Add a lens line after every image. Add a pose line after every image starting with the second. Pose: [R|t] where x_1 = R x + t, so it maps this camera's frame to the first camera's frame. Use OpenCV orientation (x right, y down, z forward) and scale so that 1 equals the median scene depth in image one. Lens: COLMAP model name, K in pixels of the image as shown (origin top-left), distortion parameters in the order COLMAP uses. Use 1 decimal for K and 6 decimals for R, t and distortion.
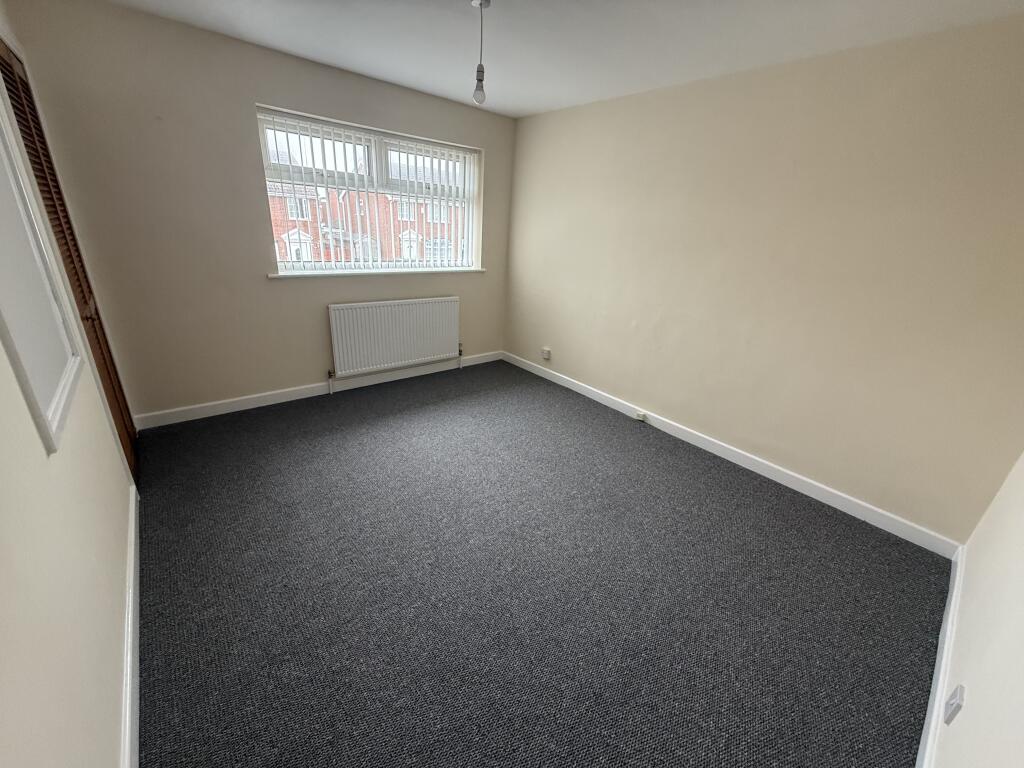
lens RADIAL K [[406.3, 0, 510.7], [0, 406.3, 383.9], [0, 0, 1]] dist [0.003737, 0.000829]
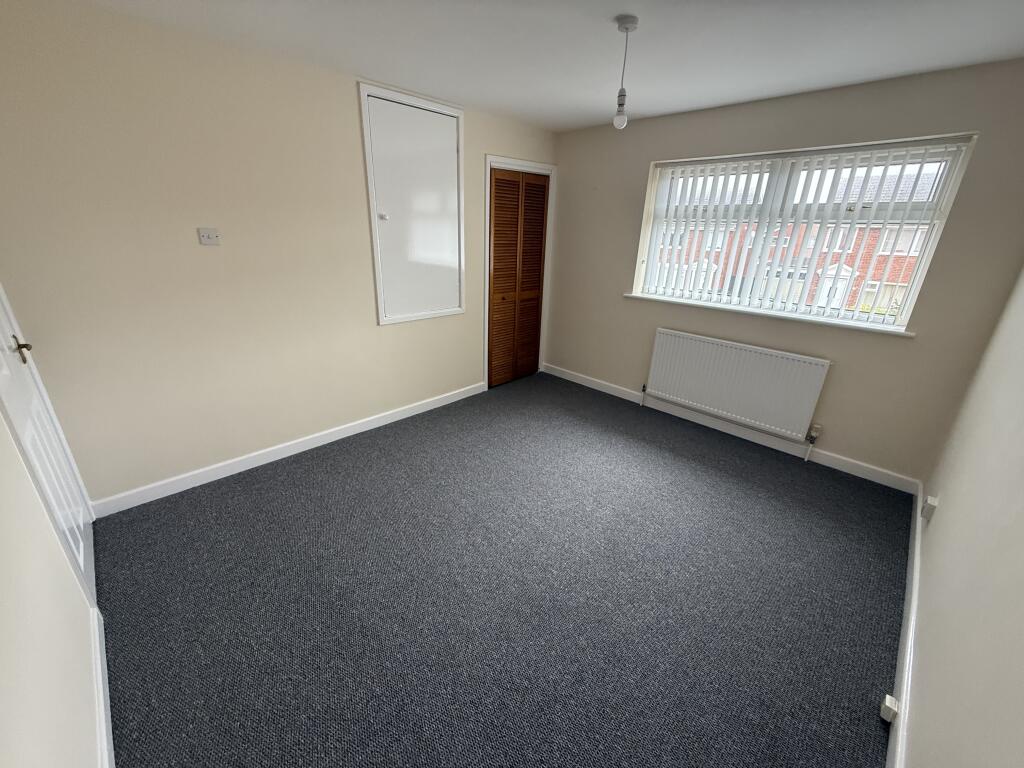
lens RADIAL K [[406.3, 0, 508.8], [0, 406.3, 383.7], [0, 0, 1]] dist [0.003737, 0.000829]
pose [[0.085803, 0.297144, -0.950970, 0.550006], [-0.387521, 0.889284, 0.242904, -0.154402], [0.917859, 0.347678, 0.191453, 0.431271]]
